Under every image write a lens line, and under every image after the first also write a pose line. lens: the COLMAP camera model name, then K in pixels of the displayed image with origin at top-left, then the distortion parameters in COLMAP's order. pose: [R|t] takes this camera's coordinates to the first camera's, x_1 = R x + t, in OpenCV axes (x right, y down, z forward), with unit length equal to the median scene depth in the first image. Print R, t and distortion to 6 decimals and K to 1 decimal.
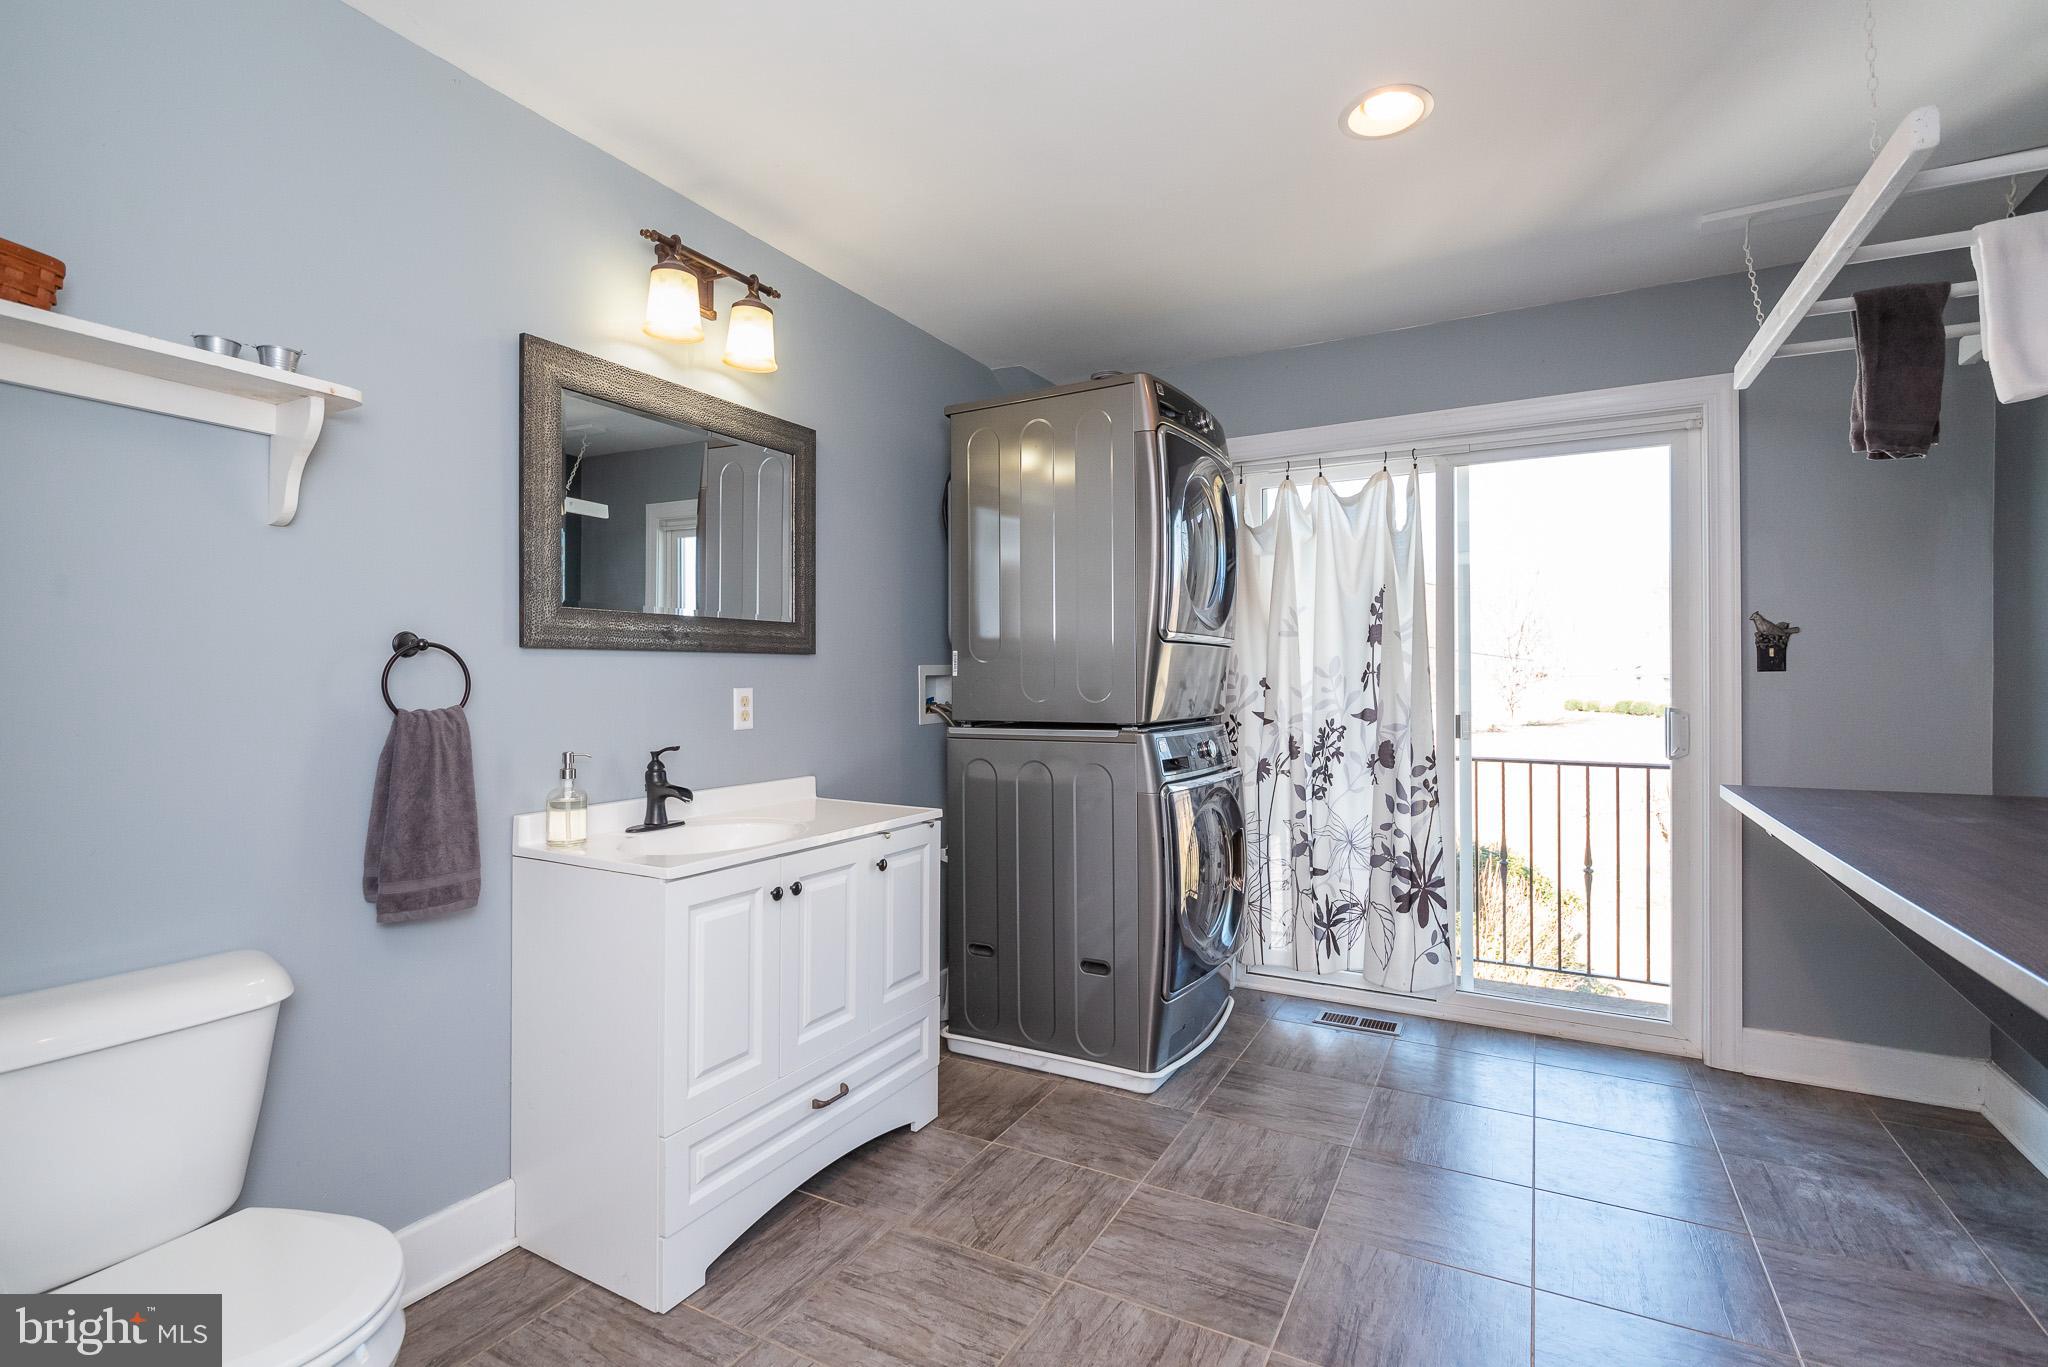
lens RADIAL K [[927.6, 0, 1061.7], [0, 927.6, 677.1], [0, 0, 1]] dist [-0.003268, 0.001739]
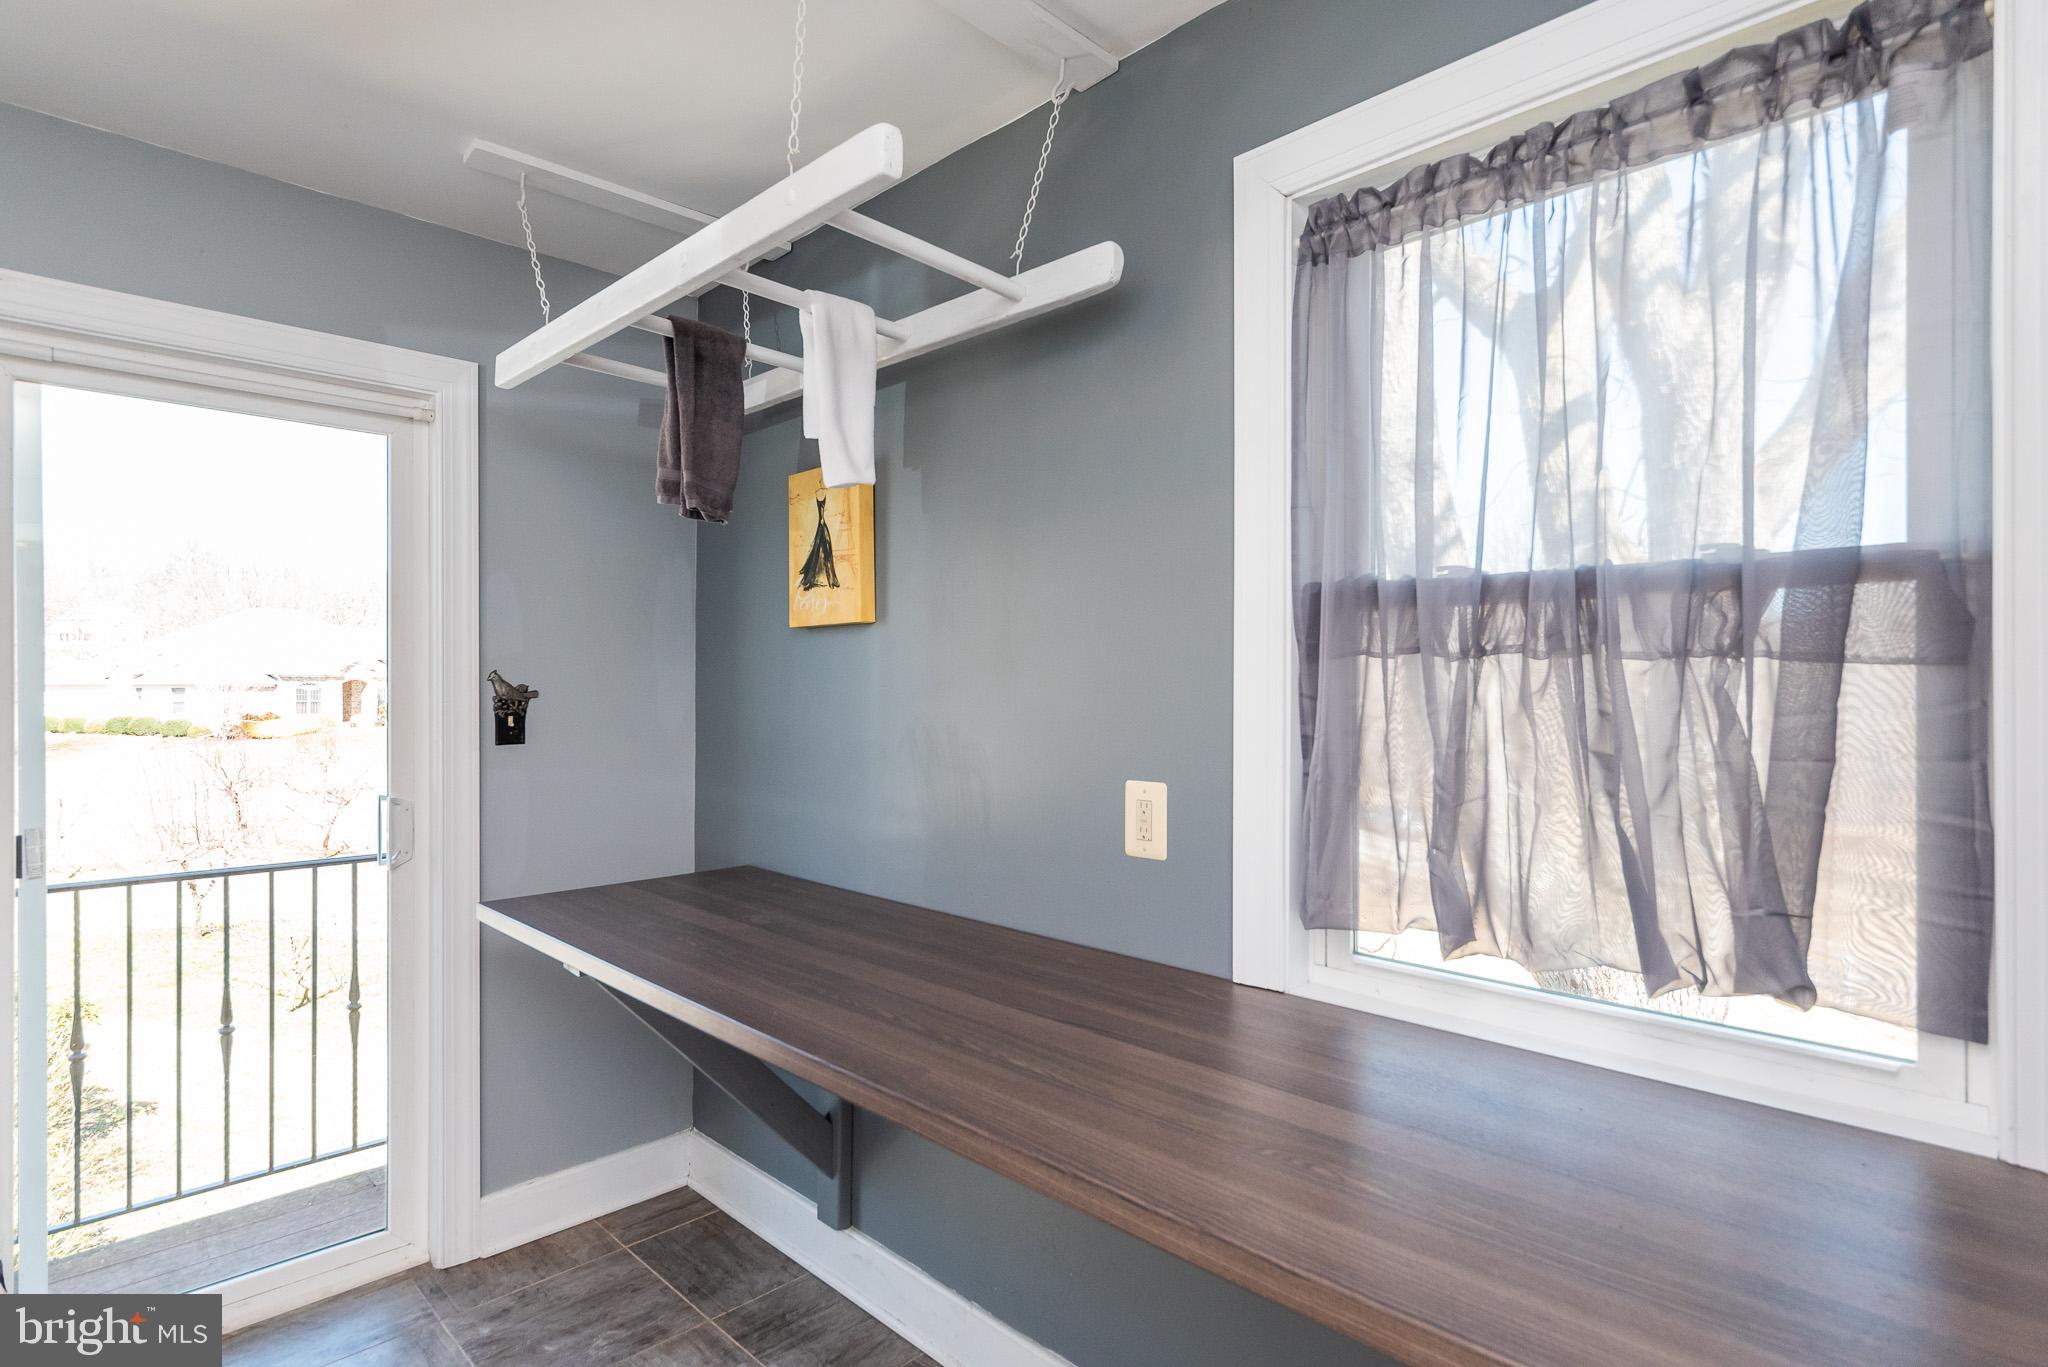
lens RADIAL K [[1032.0, 0, 953.7], [0, 1032.0, 684.4], [0, 0, 1]] dist [0.003311, -0.000058]
pose [[0.327319, -0.001172, 0.944913, 0.039084], [-0.003205, 0.999992, 0.002351, -0.063455], [-0.944908, -0.003798, 0.327313, 0.342591]]
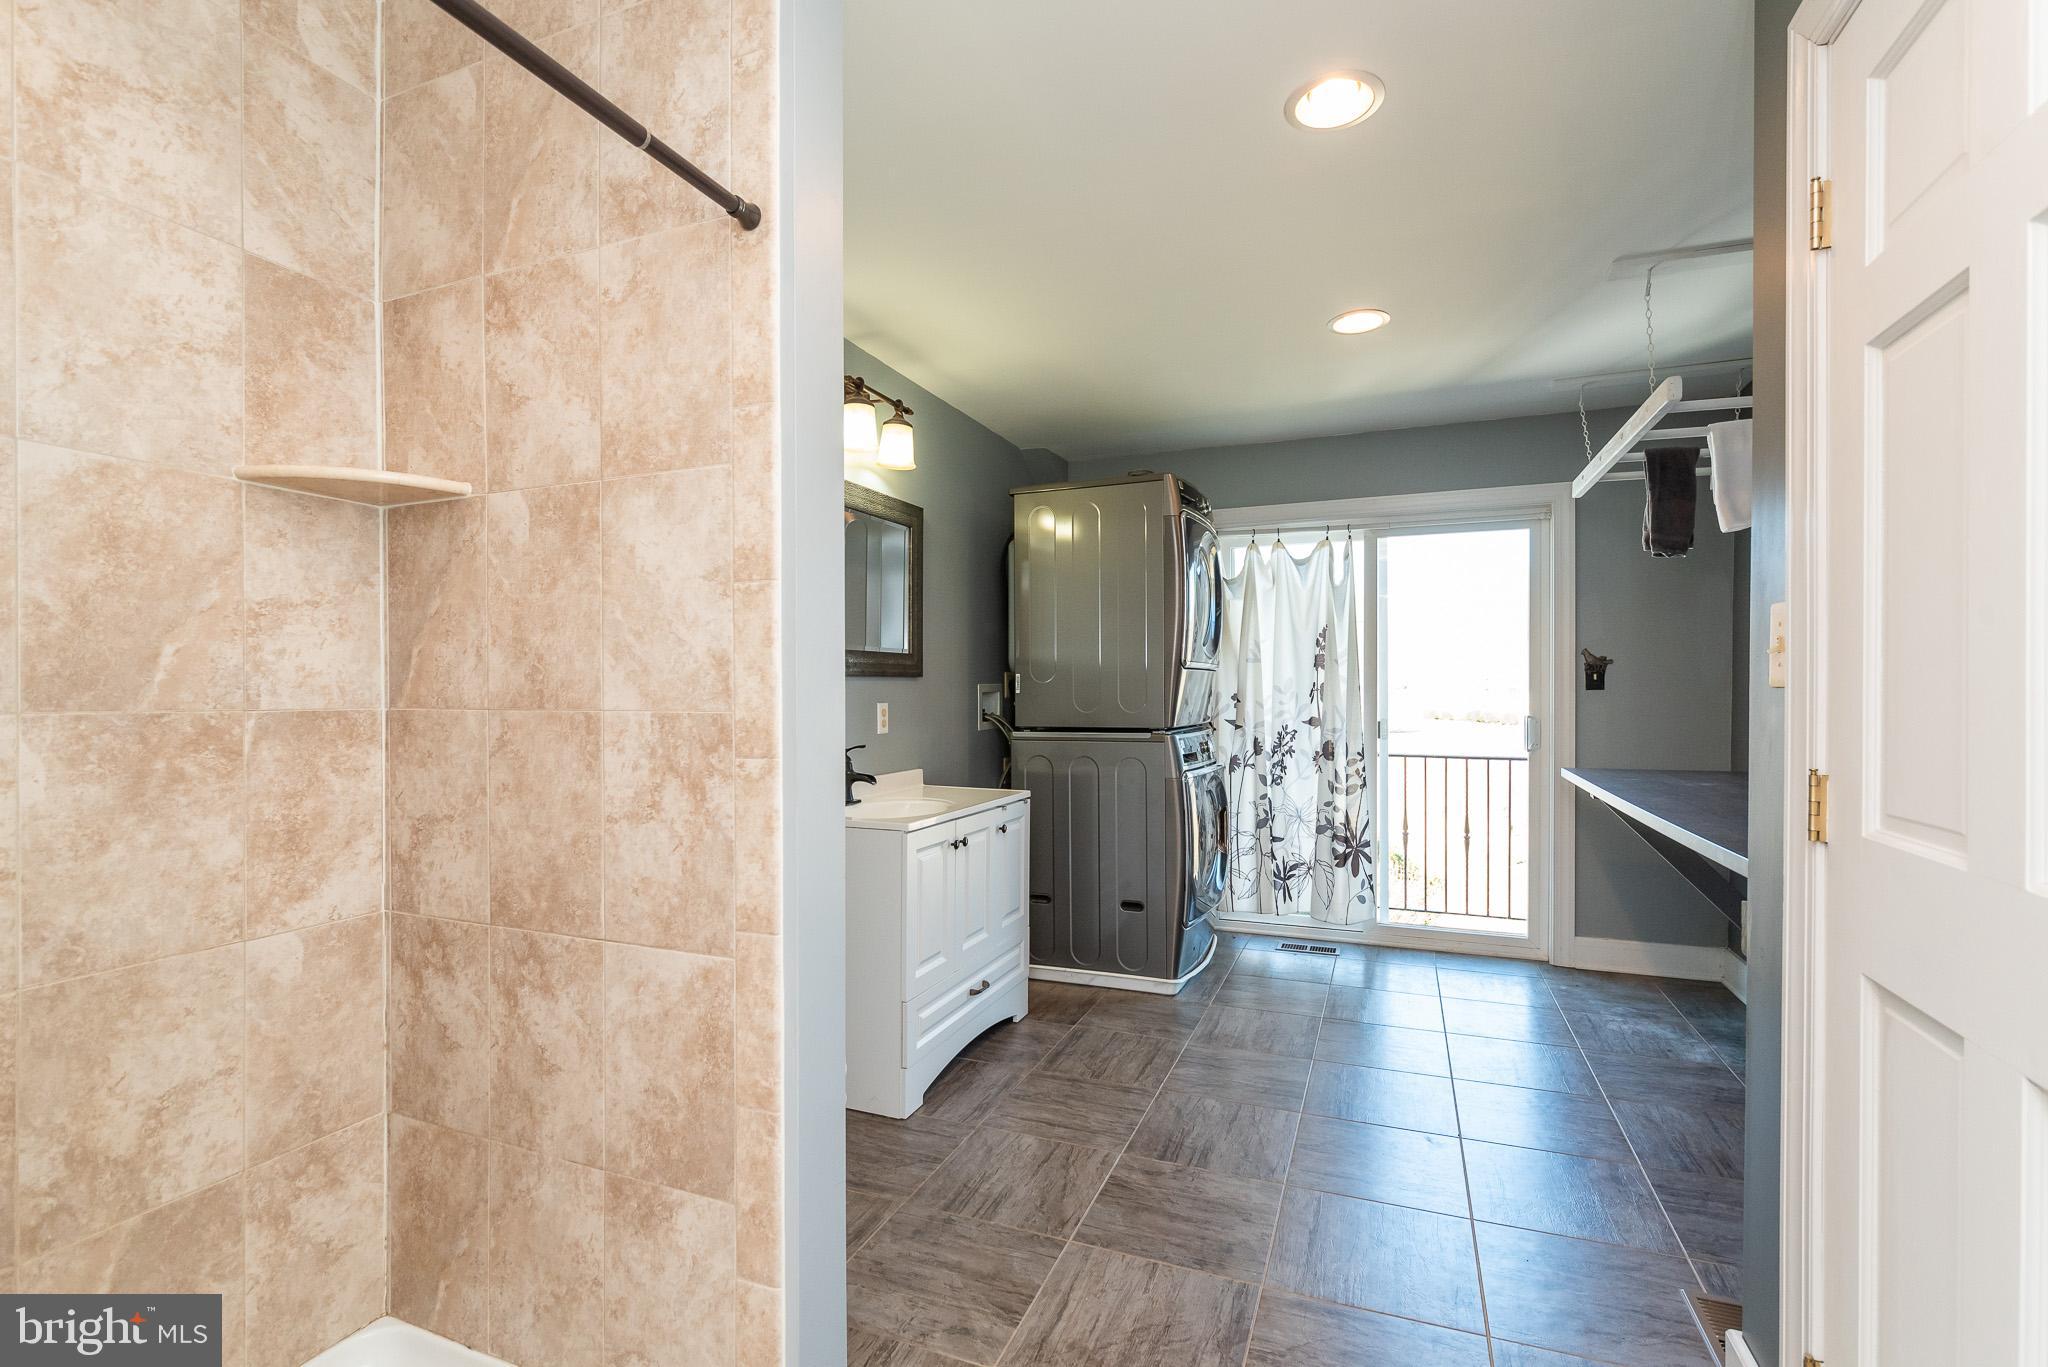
lens RADIAL K [[927.6, 0, 1026.2], [0, 927.6, 695.5], [0, 0, 1]] dist [-0.003268, 0.001739]
pose [[0.995123, -0.000565, 0.098641, -0.264567], [-0.000526, 0.999939, 0.011035, -0.013476], [-0.098641, -0.011033, 0.995062, -0.357454]]
